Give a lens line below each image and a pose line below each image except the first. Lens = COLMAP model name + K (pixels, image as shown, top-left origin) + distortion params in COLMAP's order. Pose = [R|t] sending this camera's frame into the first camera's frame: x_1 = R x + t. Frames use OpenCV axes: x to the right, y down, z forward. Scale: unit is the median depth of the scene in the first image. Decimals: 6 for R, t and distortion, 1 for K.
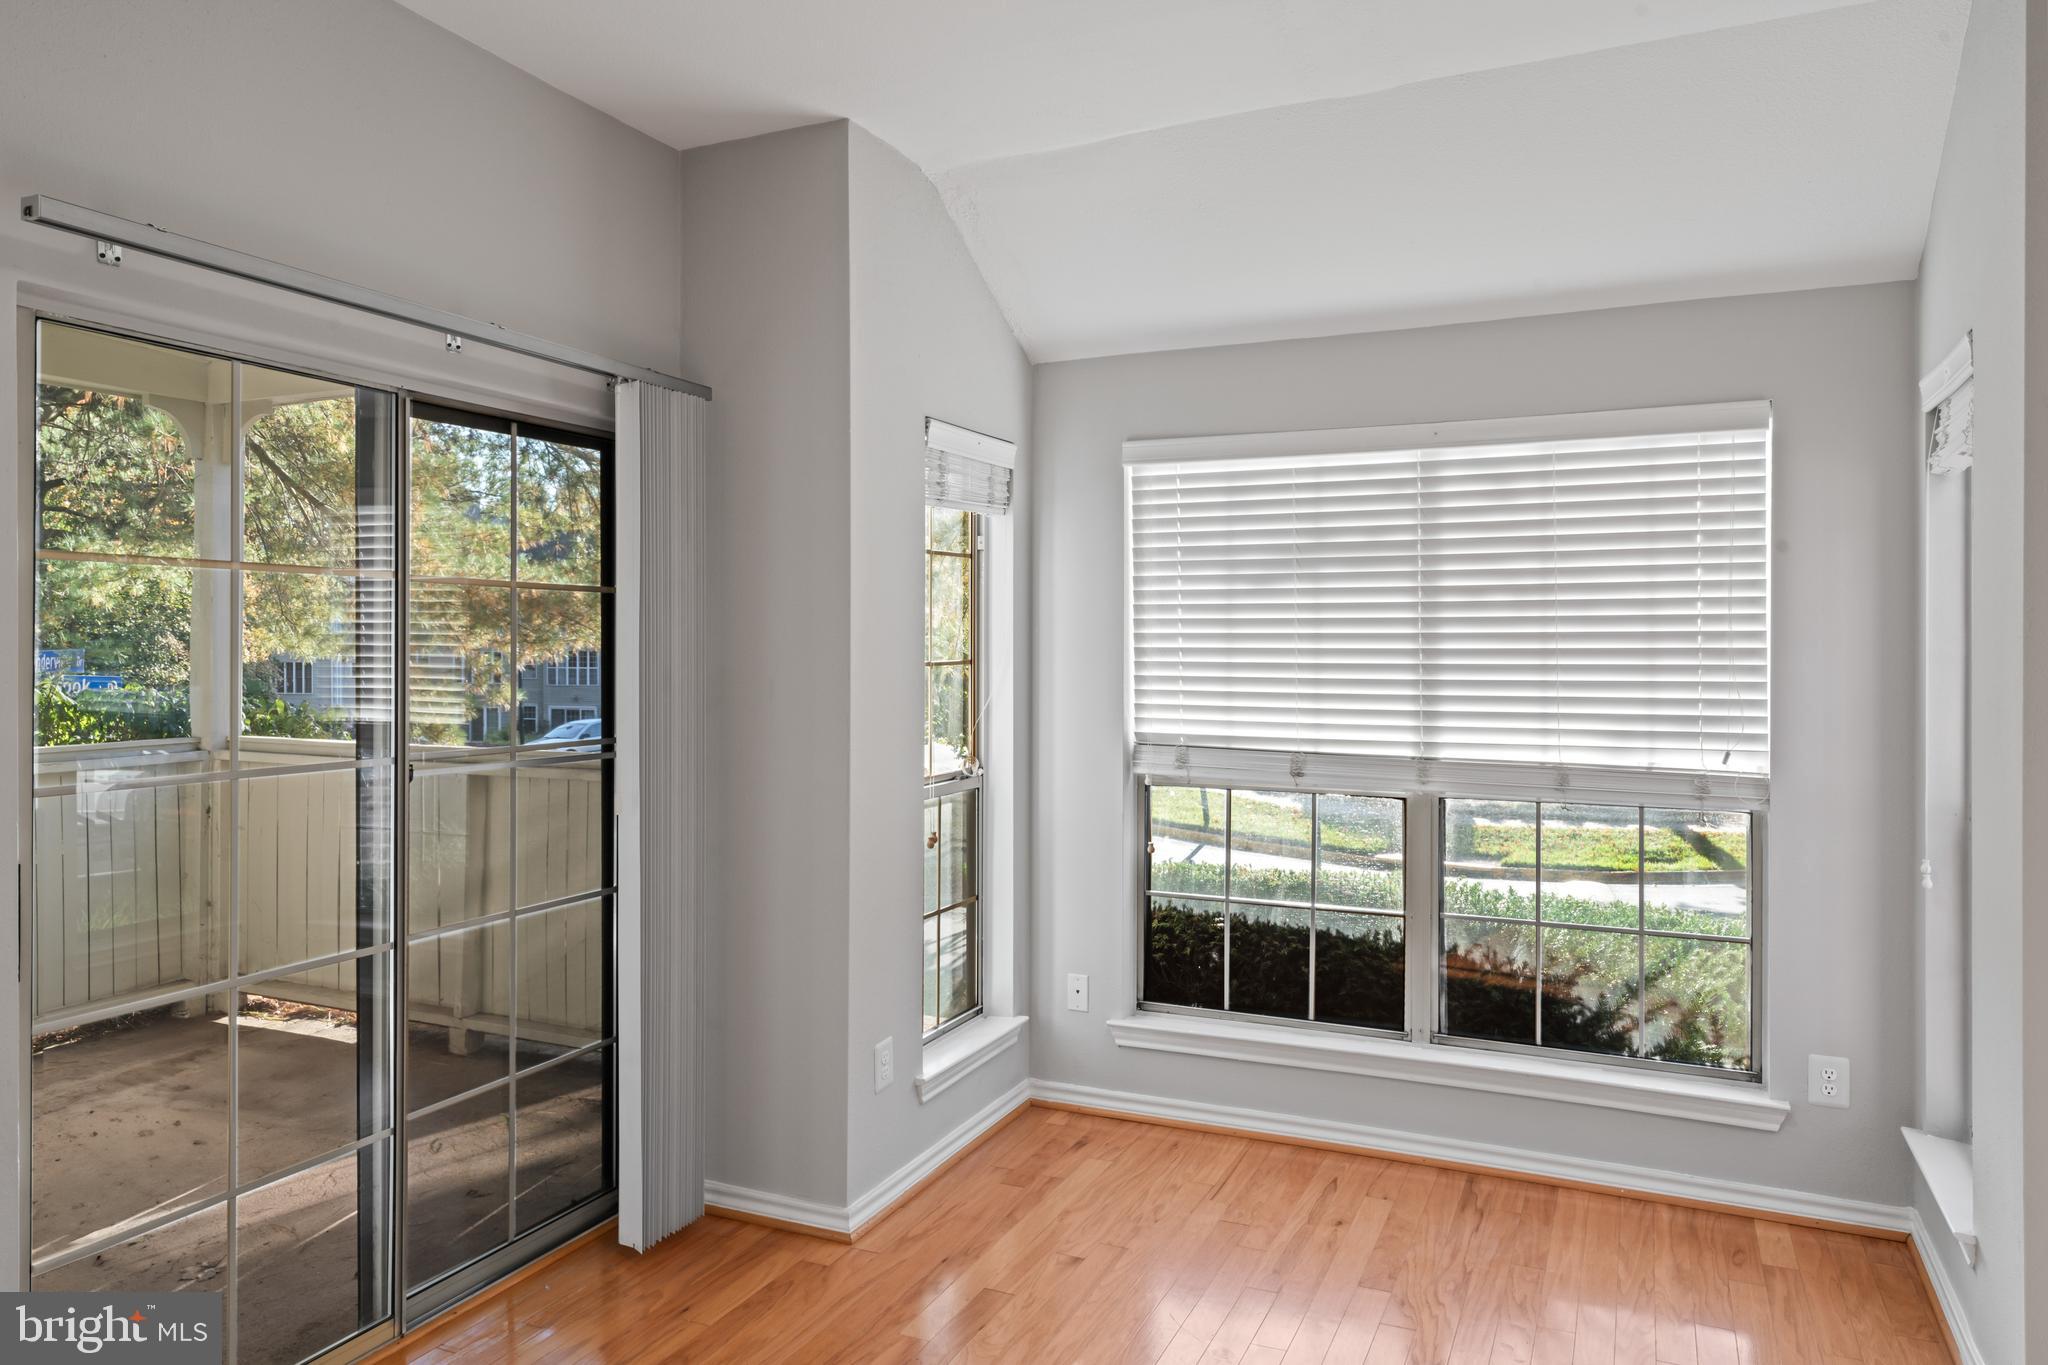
lens RADIAL K [[1346.0, 0, 1029.8], [0, 1346.0, 643.3], [0, 0, 1]] dist [-0.001684, 0.000204]
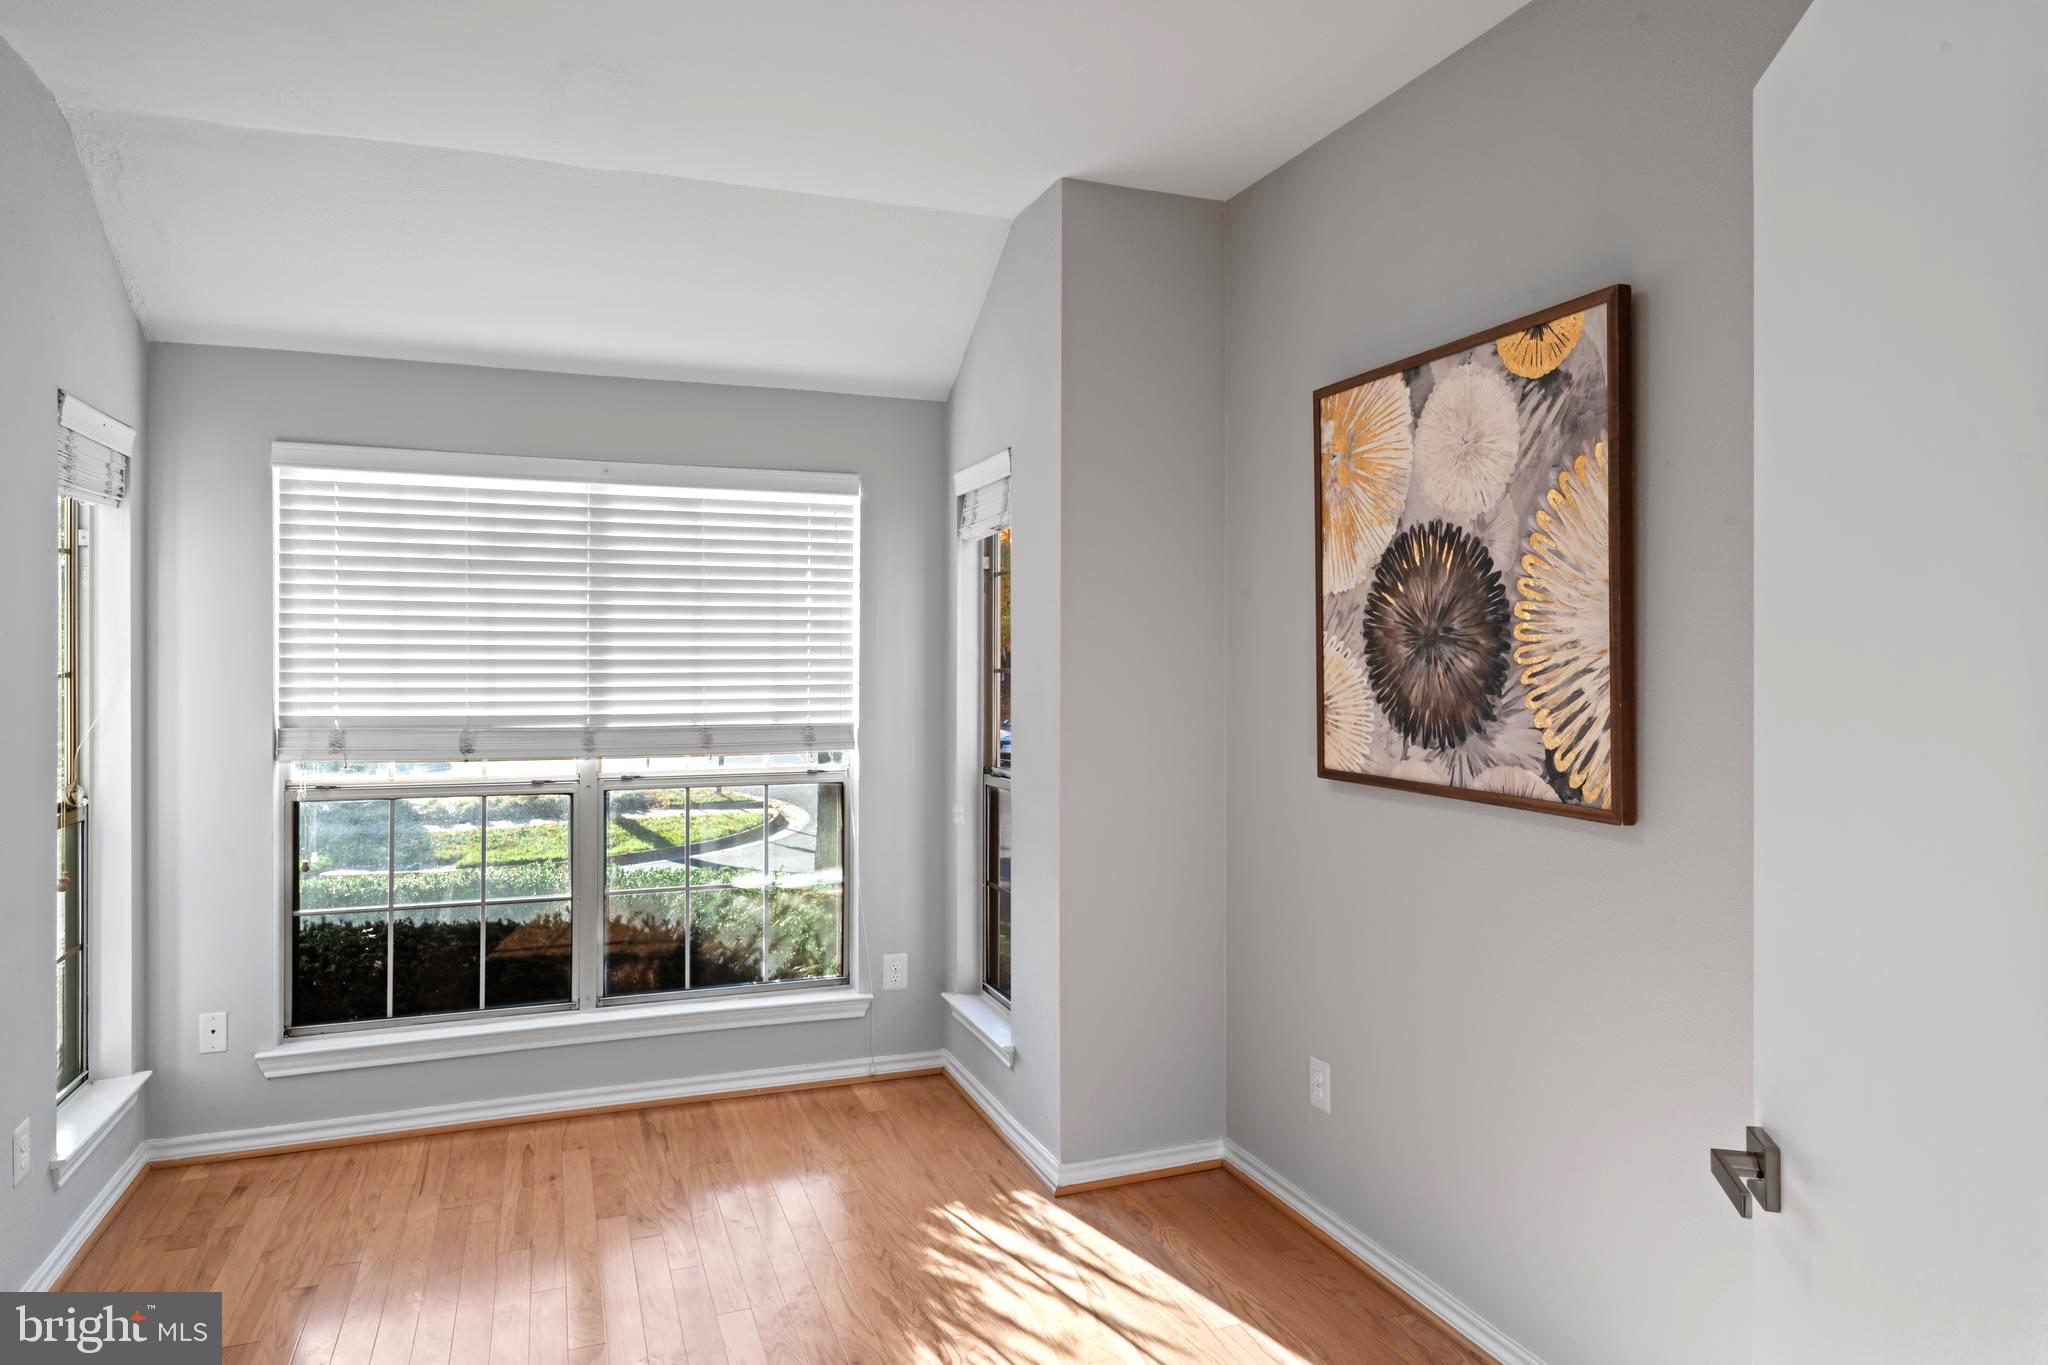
lens RADIAL K [[1264.9, 0, 1026.4], [0, 1264.9, 654.1], [0, 0, 1]] dist [0.006788, 0.000567]
pose [[0.701794, 0.002717, 0.712375, -0.211169], [-0.002137, 0.999996, -0.001710, 0.000712], [-0.712377, -0.000322, 0.701797, -0.008155]]
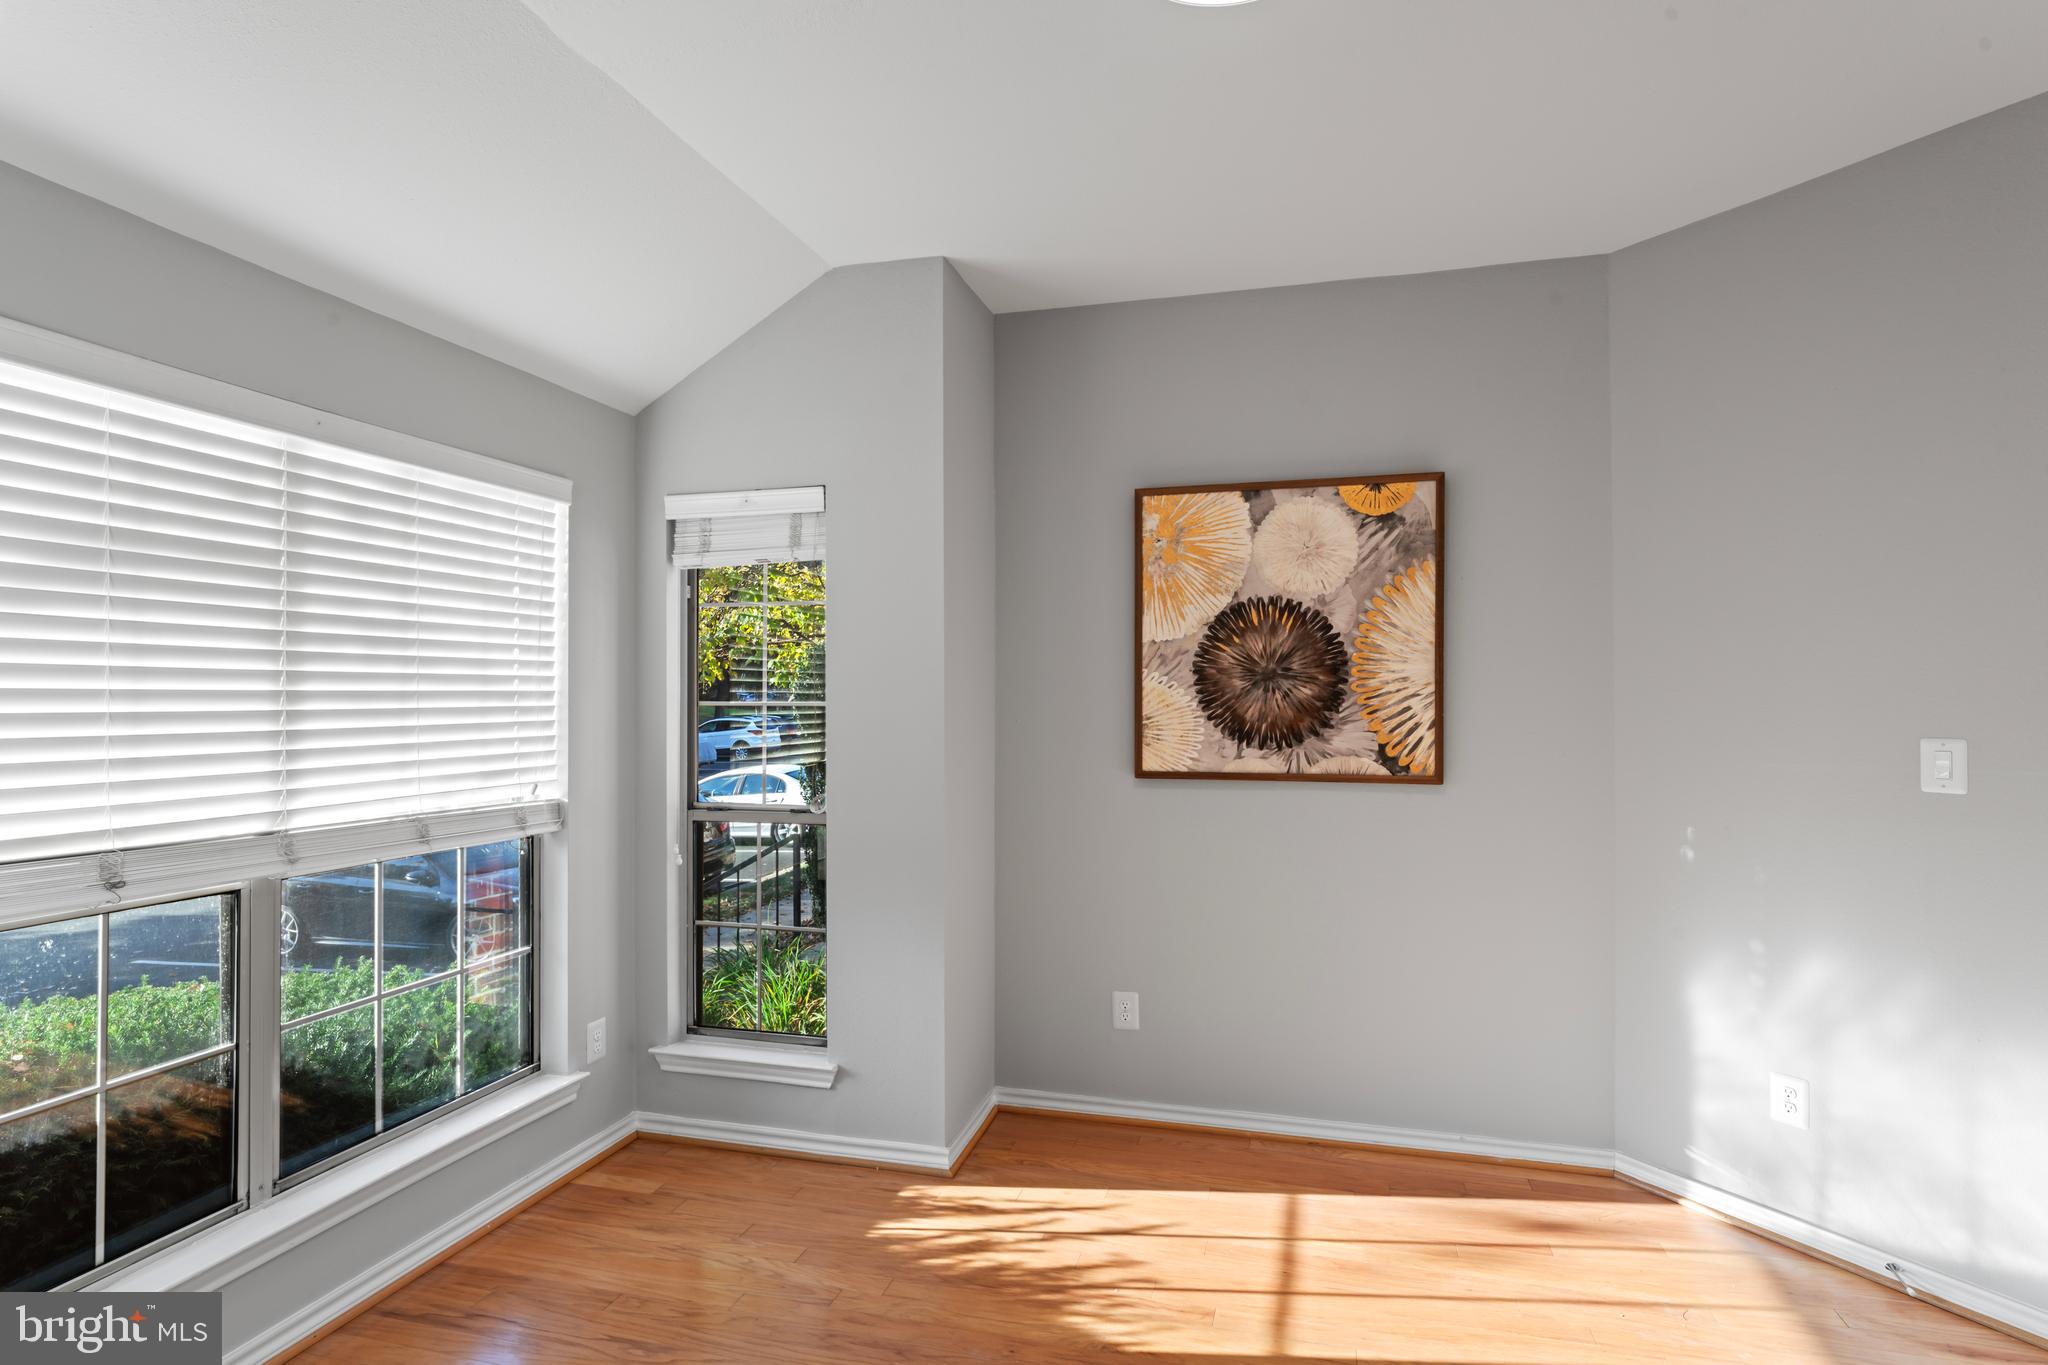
lens RADIAL K [[1072.8, 0, 1031.2], [0, 1072.8, 688.6], [0, 0, 1]] dist [0.003274, 0.000288]
pose [[-0.162737, 0.007059, 0.986644, -0.397228], [0.000744, 0.999975, -0.007031, 0.007699], [-0.986669, -0.000410, -0.162739, 0.678329]]
